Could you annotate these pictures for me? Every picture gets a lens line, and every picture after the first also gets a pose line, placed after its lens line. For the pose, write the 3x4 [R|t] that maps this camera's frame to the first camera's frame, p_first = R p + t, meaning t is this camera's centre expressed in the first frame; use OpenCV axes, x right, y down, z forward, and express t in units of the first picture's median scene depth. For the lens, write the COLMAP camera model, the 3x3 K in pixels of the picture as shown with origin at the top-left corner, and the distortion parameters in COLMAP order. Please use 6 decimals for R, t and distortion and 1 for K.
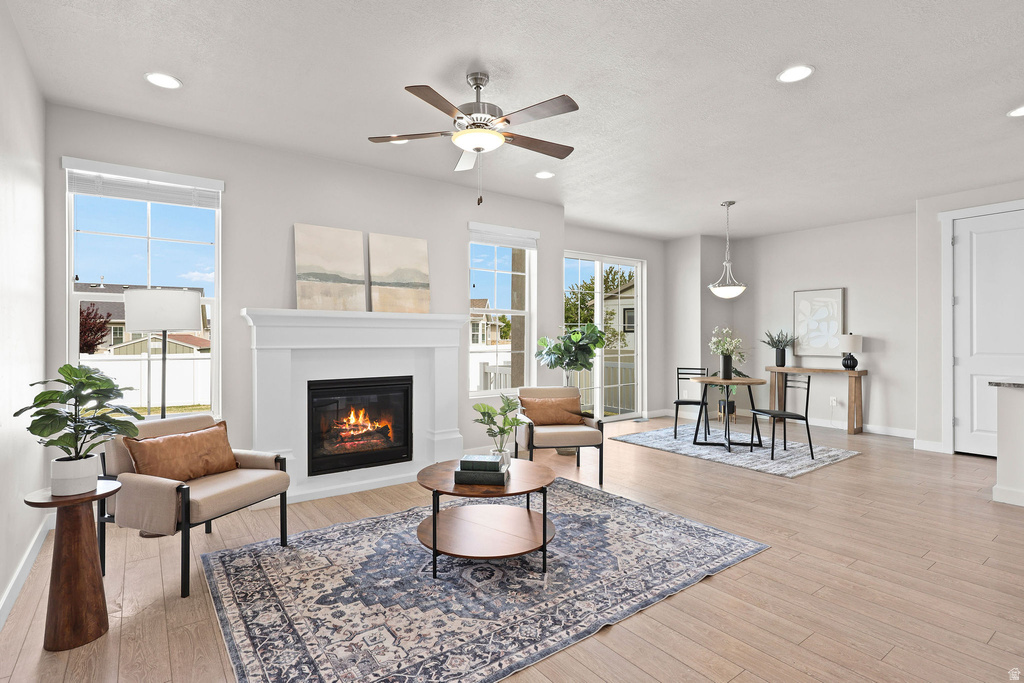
lens RADIAL K [[493.9, 0, 502.3], [0, 493.9, 339.2], [0, 0, 1]] dist [0.004016, 0.000603]
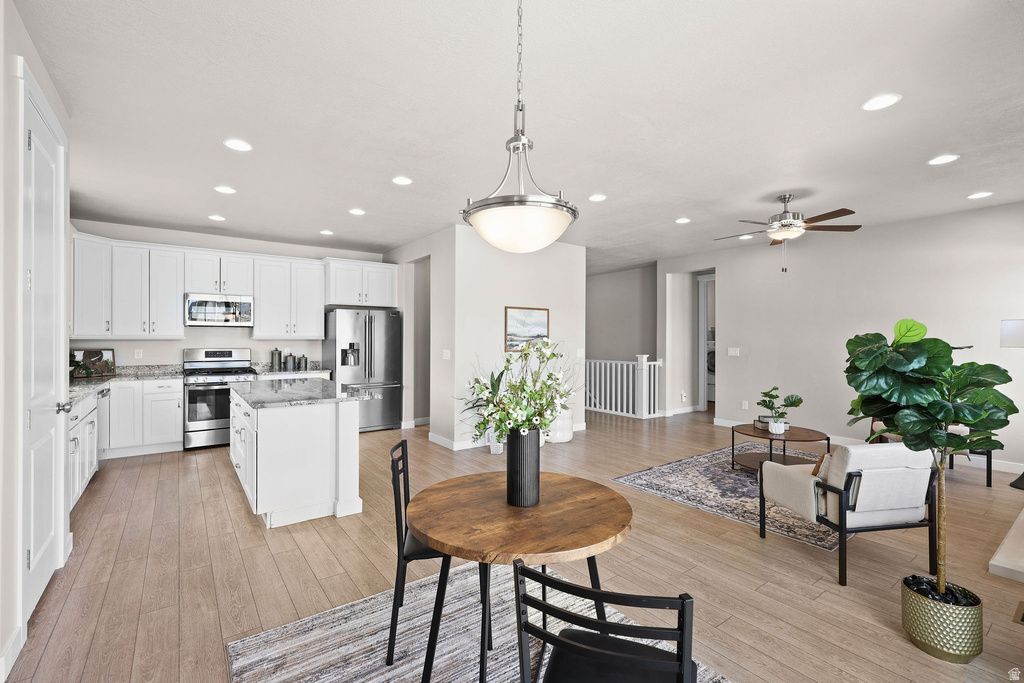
lens RADIAL K [[457.9, 0, 512.4], [0, 457.9, 340.7], [0, 0, 1]] dist [0.000091, 0.001031]
pose [[-0.999680, 0.000218, -0.025300, 0.494552], [0.000117, 0.999992, 0.004011, -0.023503], [0.025301, 0.004007, -0.999672, 1.372219]]
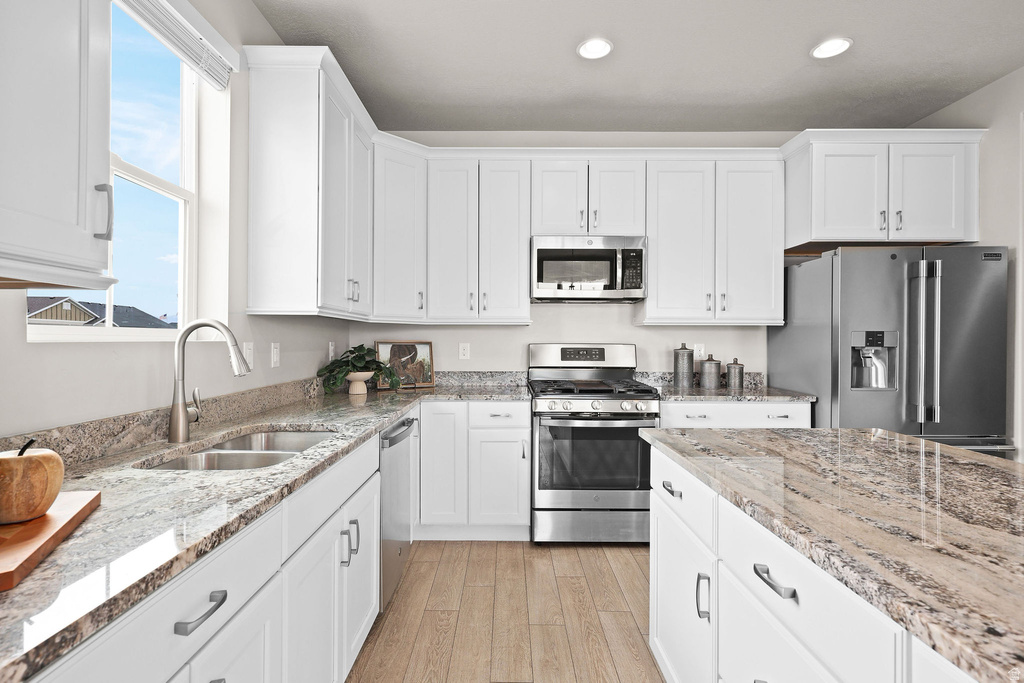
lens RADIAL K [[521.7, 0, 508.7], [0, 521.7, 336.3], [0, 0, 1]] dist [0.014327, 0.000141]
pose [[-0.823048, 0.004460, 0.567954, 0.882603], [-0.000964, 0.999957, -0.009250, -0.002734], [-0.567970, -0.008161, -0.823009, 0.838621]]
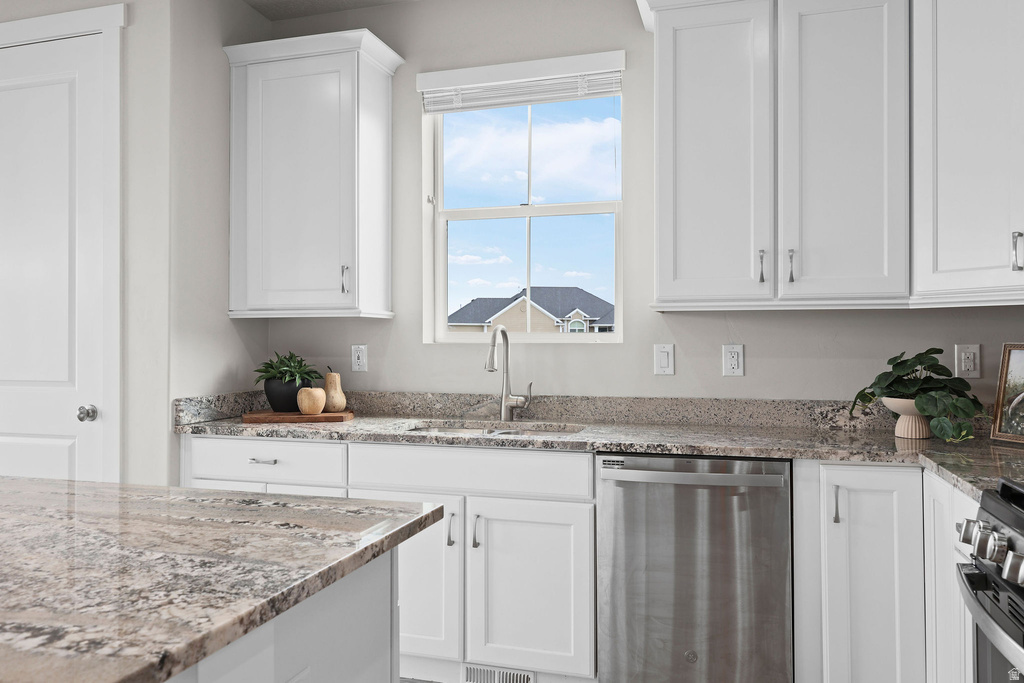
lens RADIAL K [[777.8, 0, 503.9], [0, 777.8, 339.0], [0, 0, 1]] dist [0.015525, 0.001582]
pose [[0.798749, 0.000953, 0.601664, 0.856779], [0.000736, 0.999996, -0.002562, -0.004563], [-0.601664, 0.002489, 0.798745, 0.218227]]
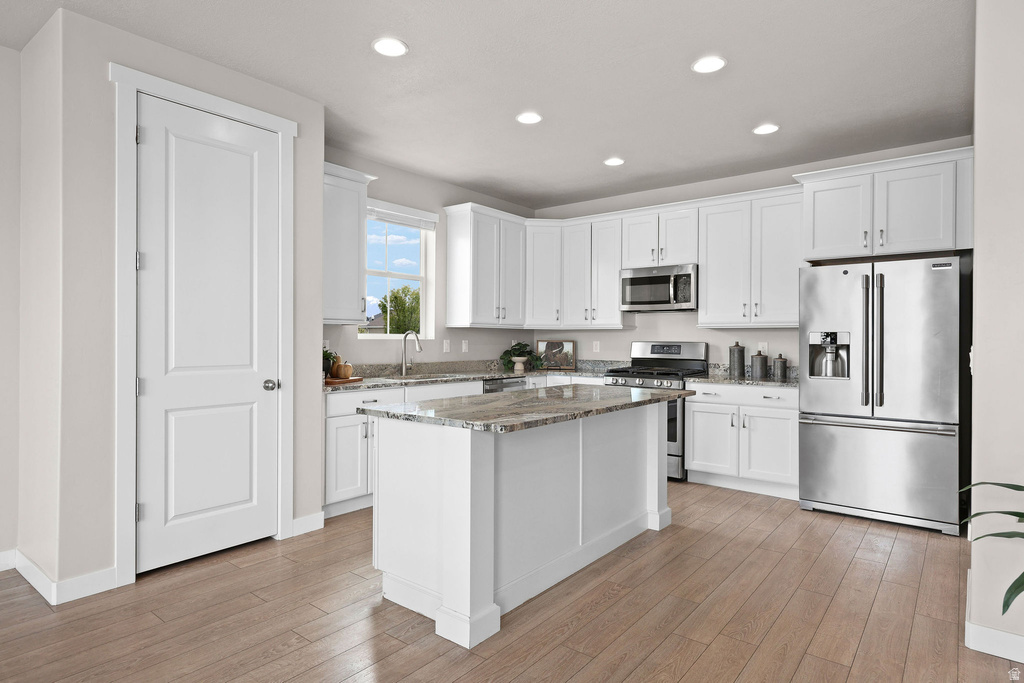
lens RADIAL K [[571.9, 0, 493.3], [0, 571.9, 340.7], [0, 0, 1]] dist [0.005313, 0.004286]
pose [[-0.261015, -0.002286, 0.965332, 0.281314], [-0.003017, 0.999994, 0.001552, -0.002154], [-0.965330, -0.002507, -0.261020, 0.796566]]
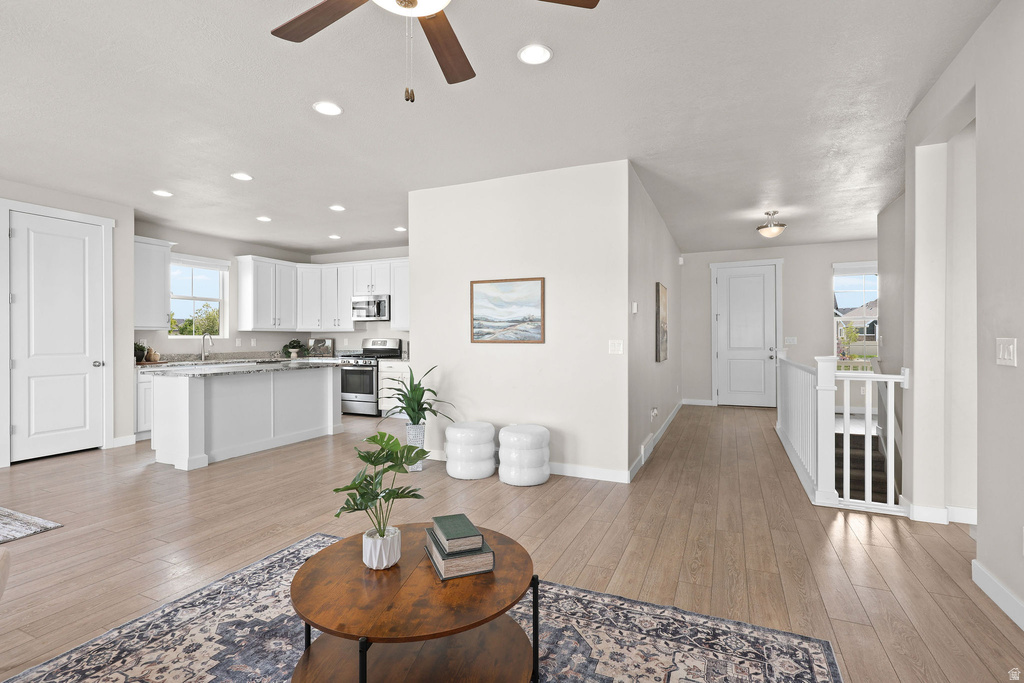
lens RADIAL K [[493.9, 0, 502.8], [0, 493.9, 338.1], [0, 0, 1]] dist [0.004016, 0.000603]
pose [[-0.491598, 0.002262, 0.870820, -0.321901], [0.004856, 0.999988, 0.000143, 0.000397], [-0.870809, 0.004299, -0.491603, 0.646624]]
